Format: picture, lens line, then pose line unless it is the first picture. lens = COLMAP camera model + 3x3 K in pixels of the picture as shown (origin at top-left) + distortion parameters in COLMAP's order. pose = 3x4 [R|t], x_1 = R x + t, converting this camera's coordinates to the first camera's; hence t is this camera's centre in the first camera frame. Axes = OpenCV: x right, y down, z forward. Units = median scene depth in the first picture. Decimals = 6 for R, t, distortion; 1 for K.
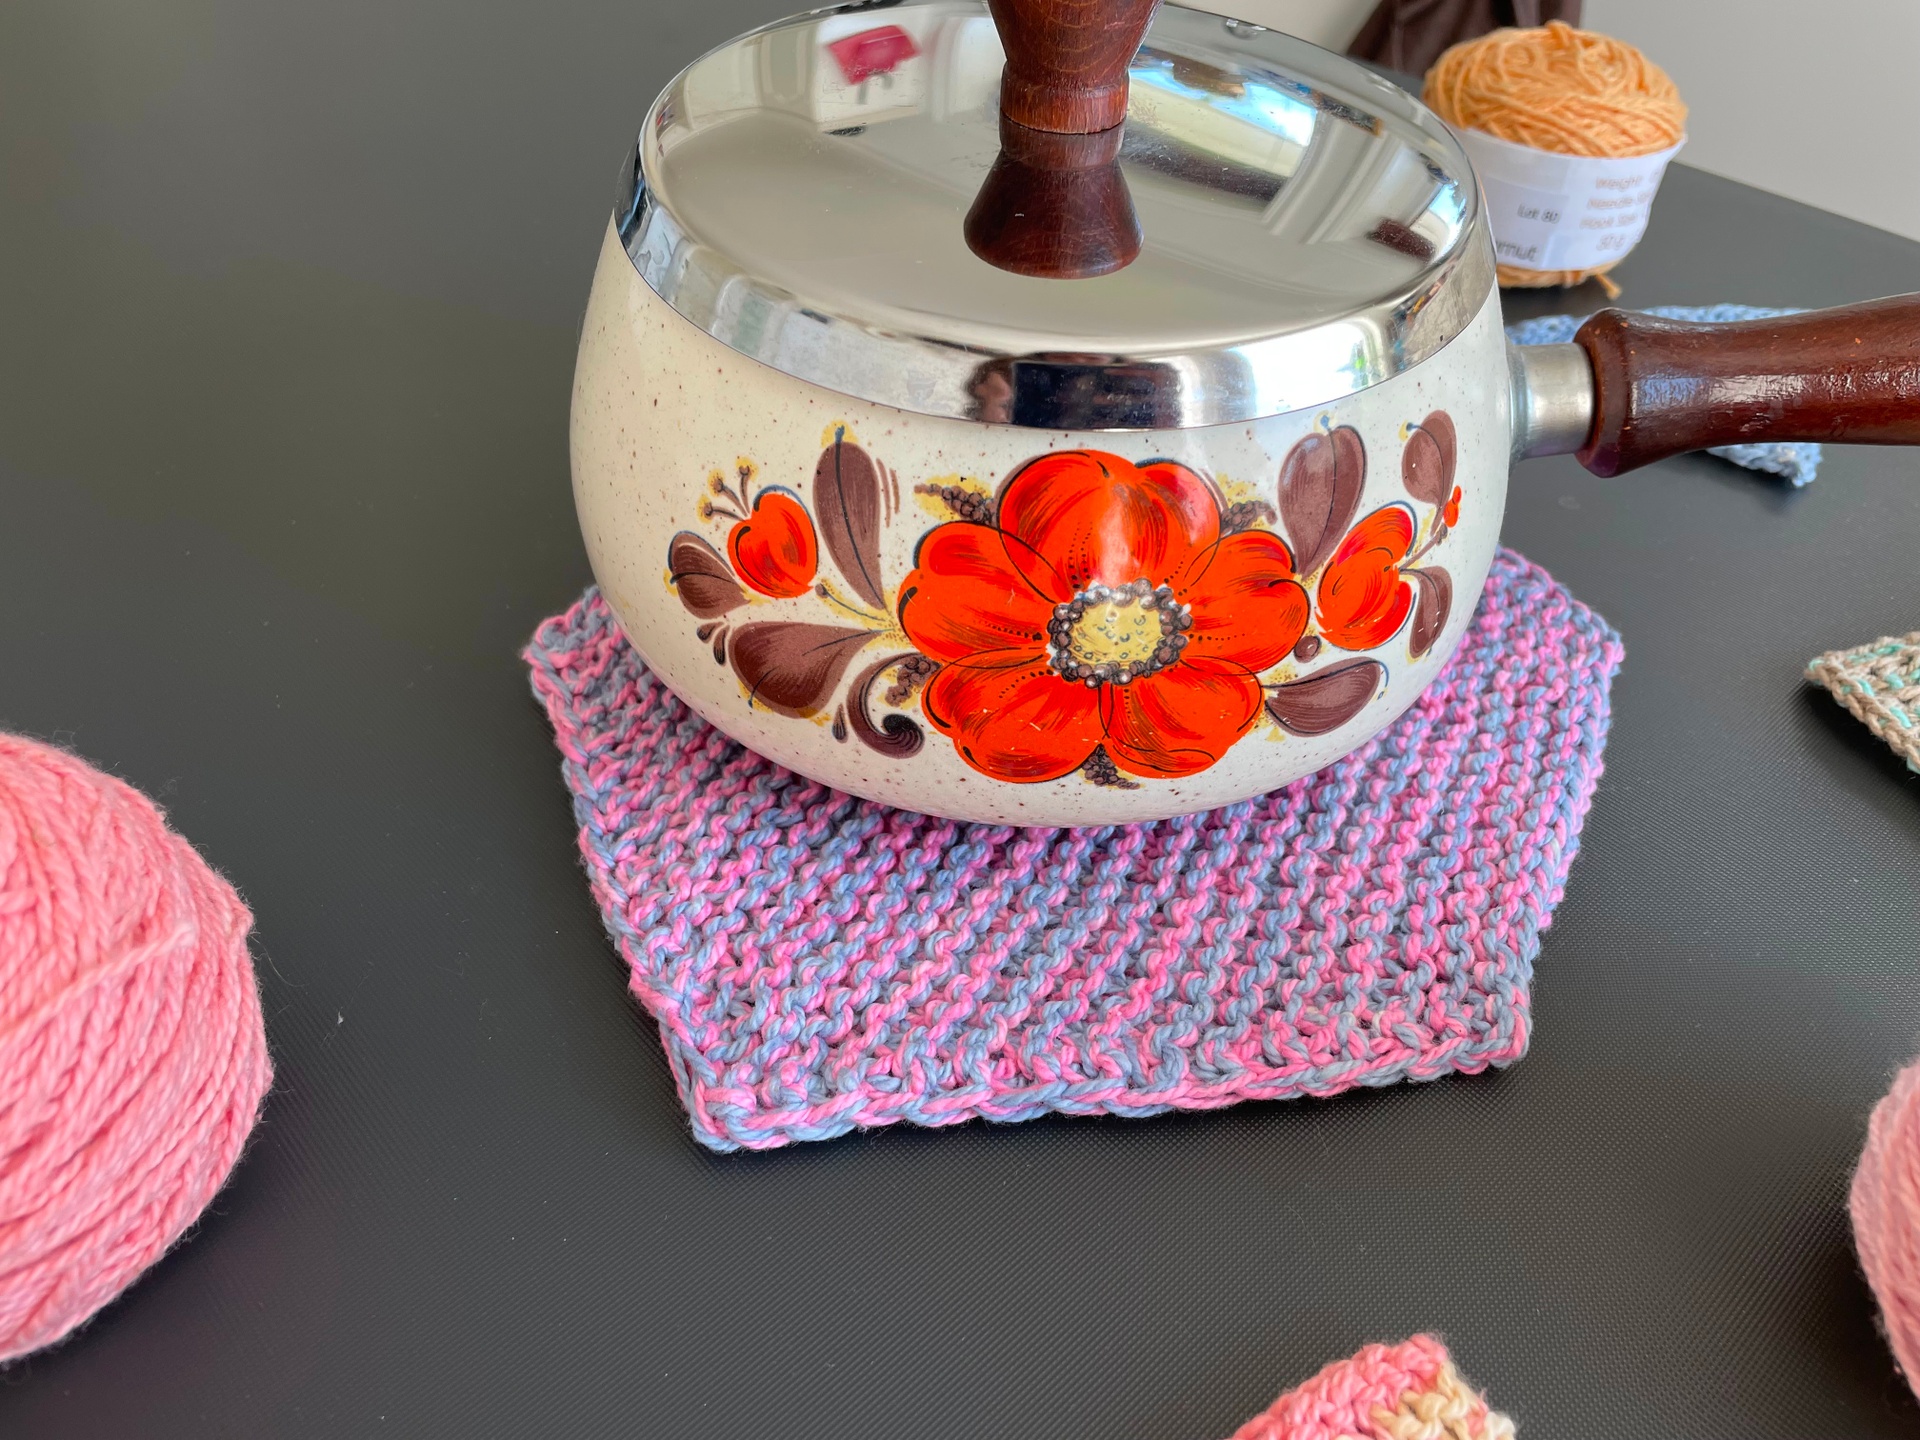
lens RADIAL K [[1426.8, 0, 960.0], [0, 1426.8, 720.0], [0, 0, 1]] dist [0.093875, -0.127970]
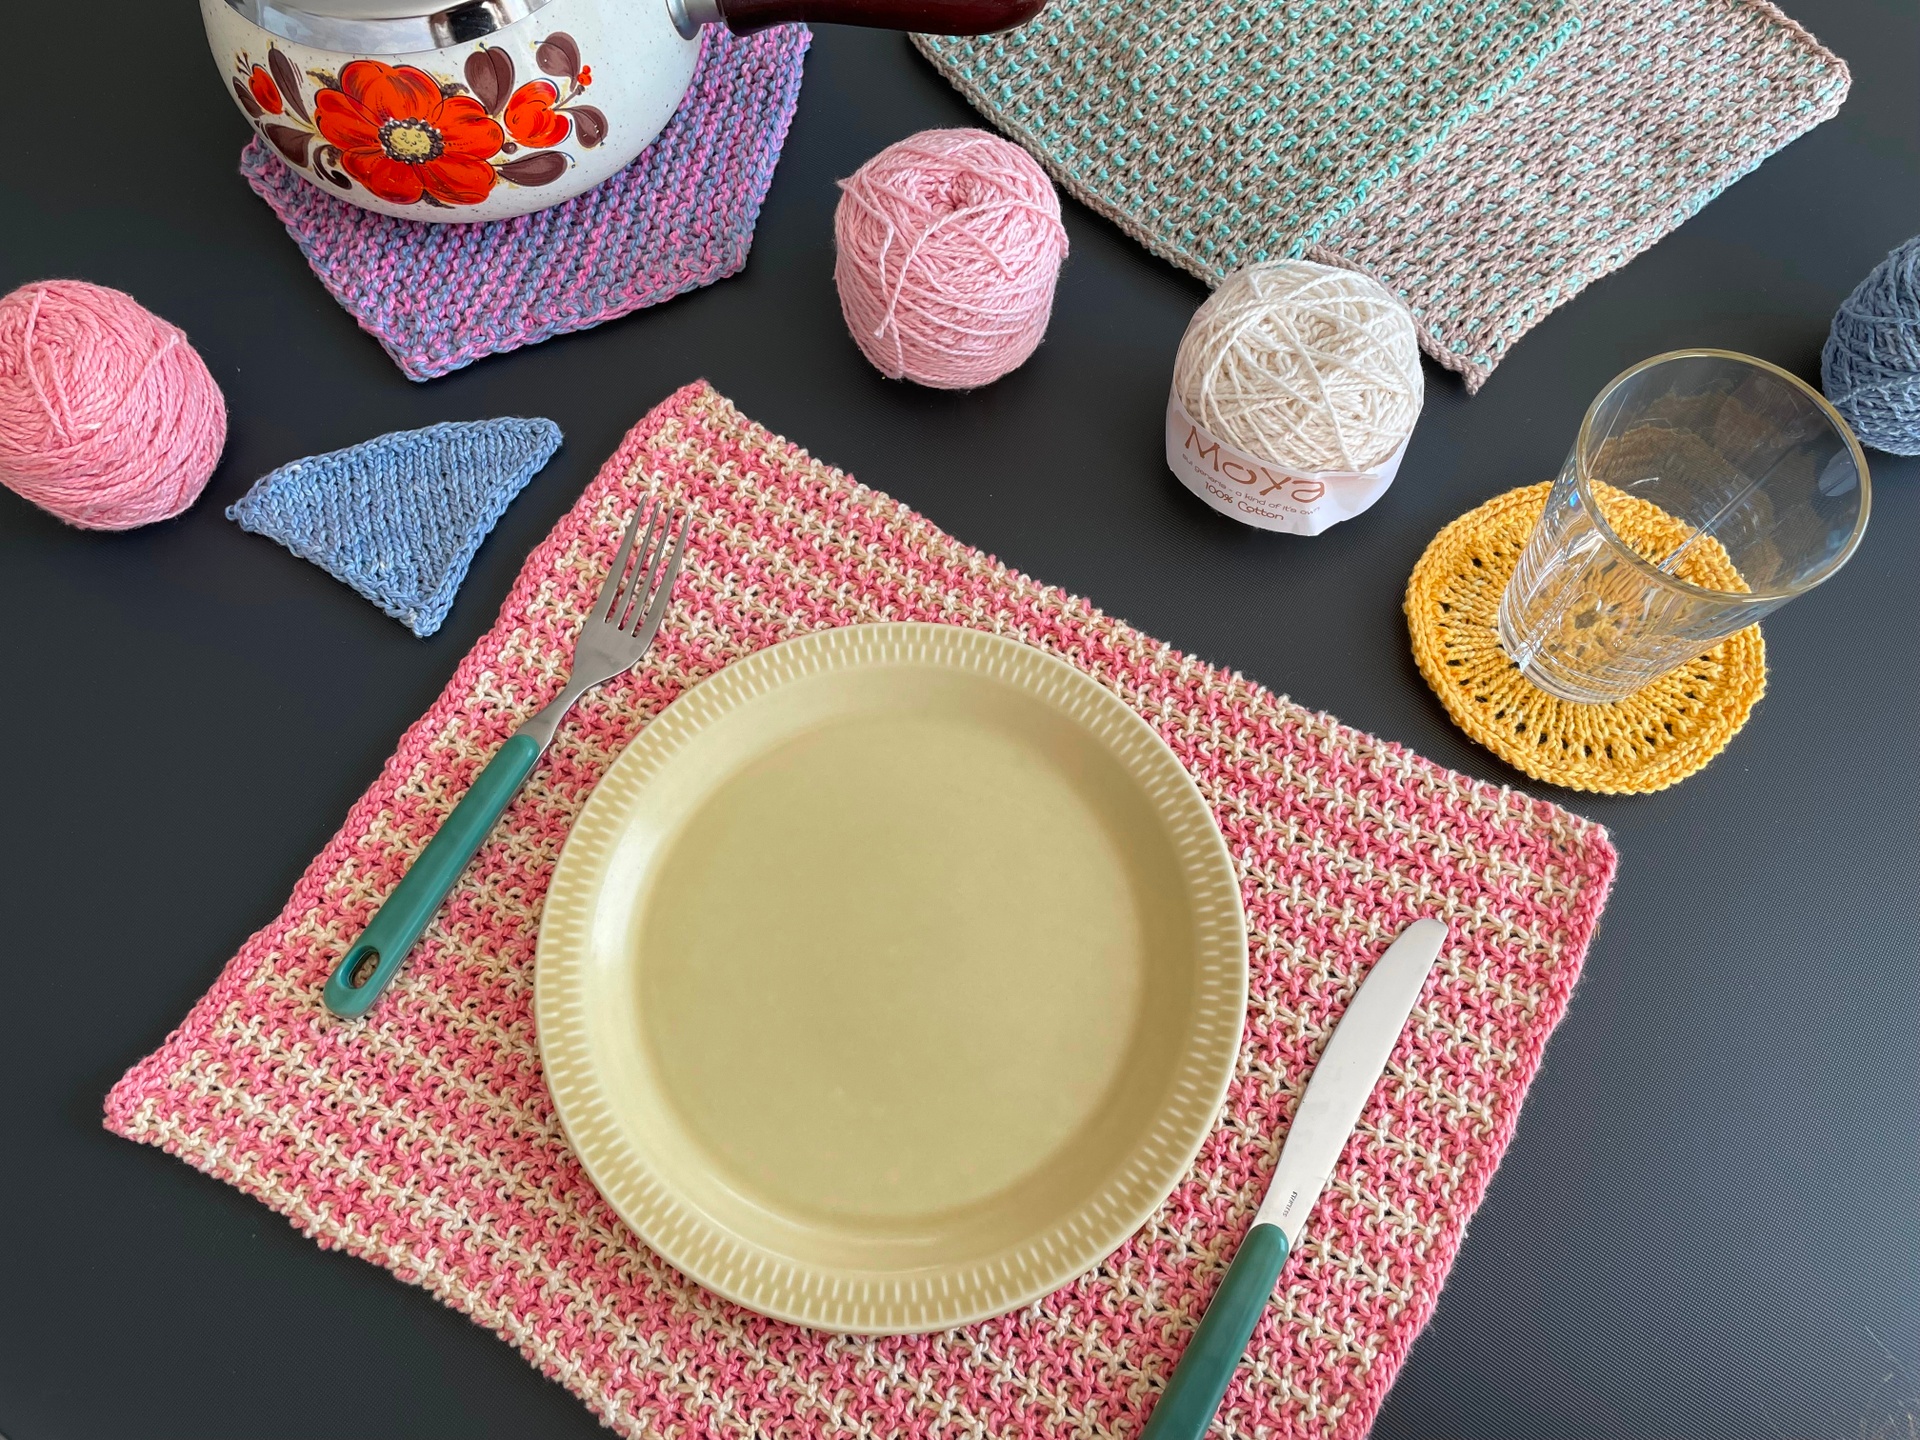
lens RADIAL K [[1426.8, 0, 960.0], [0, 1426.8, 720.0], [0, 0, 1]] dist [0.093875, -0.127970]
pose [[0.964867, -0.257188, 0.053719, 0.385633], [0.204486, 0.863463, 0.461104, -0.132175], [-0.164975, -0.433920, 0.885718, -1.389962]]
